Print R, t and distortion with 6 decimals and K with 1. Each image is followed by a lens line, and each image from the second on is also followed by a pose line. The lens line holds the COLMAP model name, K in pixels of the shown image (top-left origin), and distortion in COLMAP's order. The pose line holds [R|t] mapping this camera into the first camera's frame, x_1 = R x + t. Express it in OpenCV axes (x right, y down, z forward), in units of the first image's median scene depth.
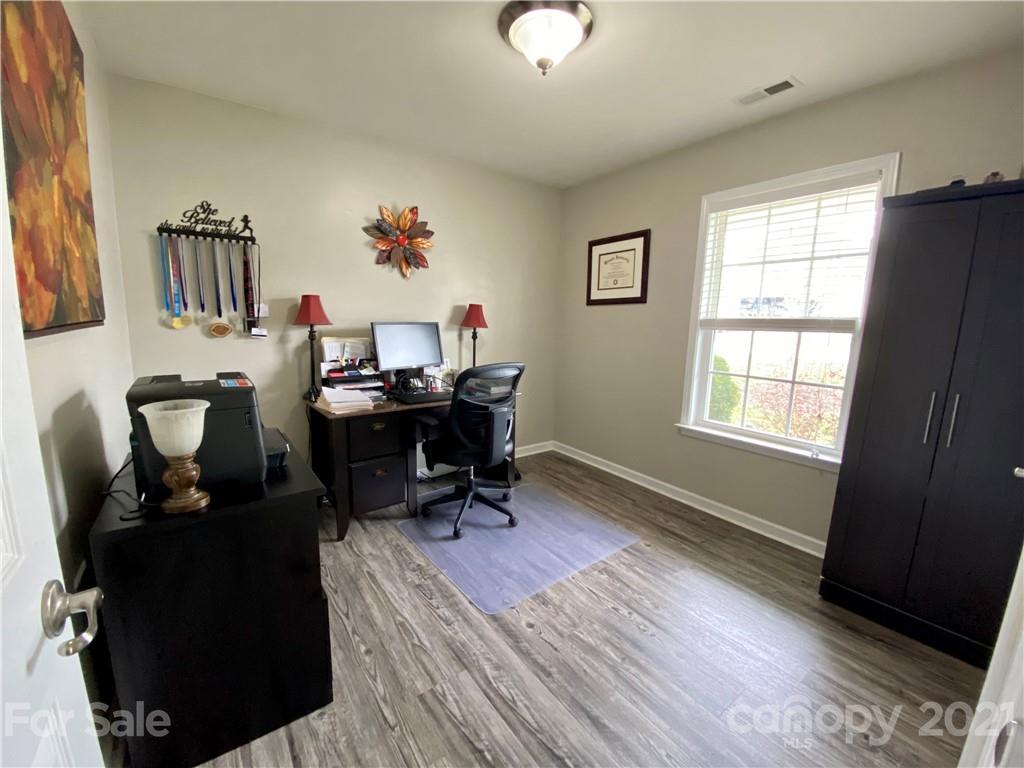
lens RADIAL K [[410.2, 0, 519.8], [0, 410.2, 388.5], [0, 0, 1]] dist [-0.004227, -0.000086]
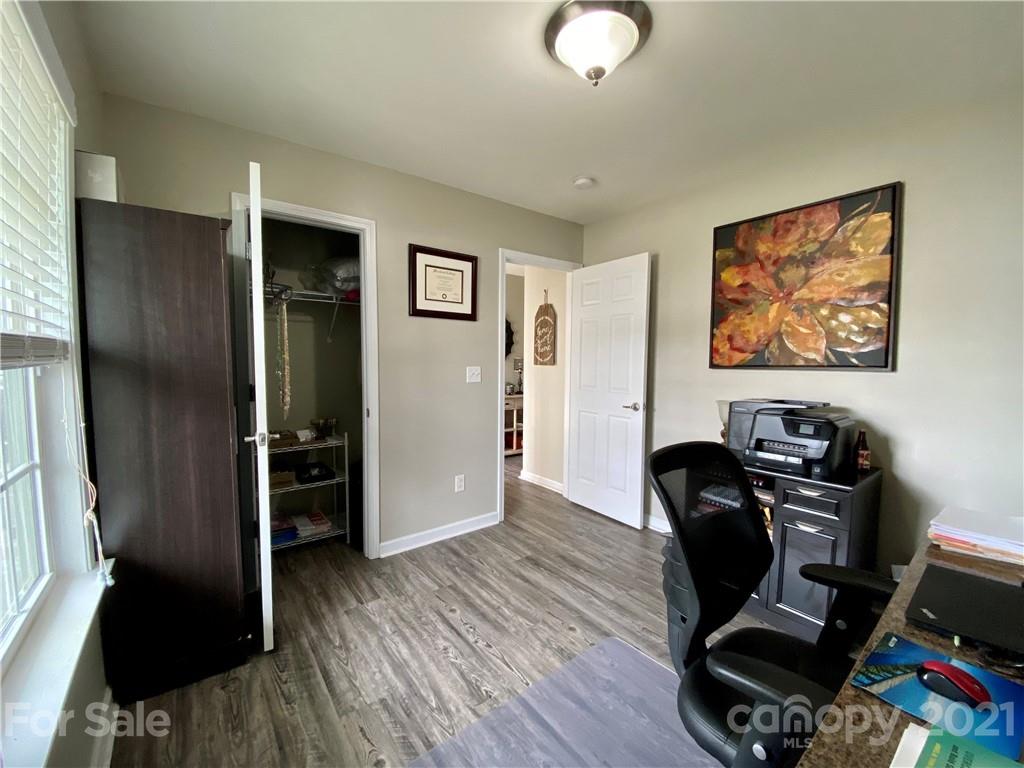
lens RADIAL K [[410.2, 0, 514.1], [0, 410.2, 390.3], [0, 0, 1]] dist [-0.004227, -0.000086]
pose [[-0.999643, -0.026279, -0.004911, 0.207442], [-0.026701, 0.972326, 0.232099, -0.310609], [-0.001324, 0.232148, -0.972680, 1.948316]]
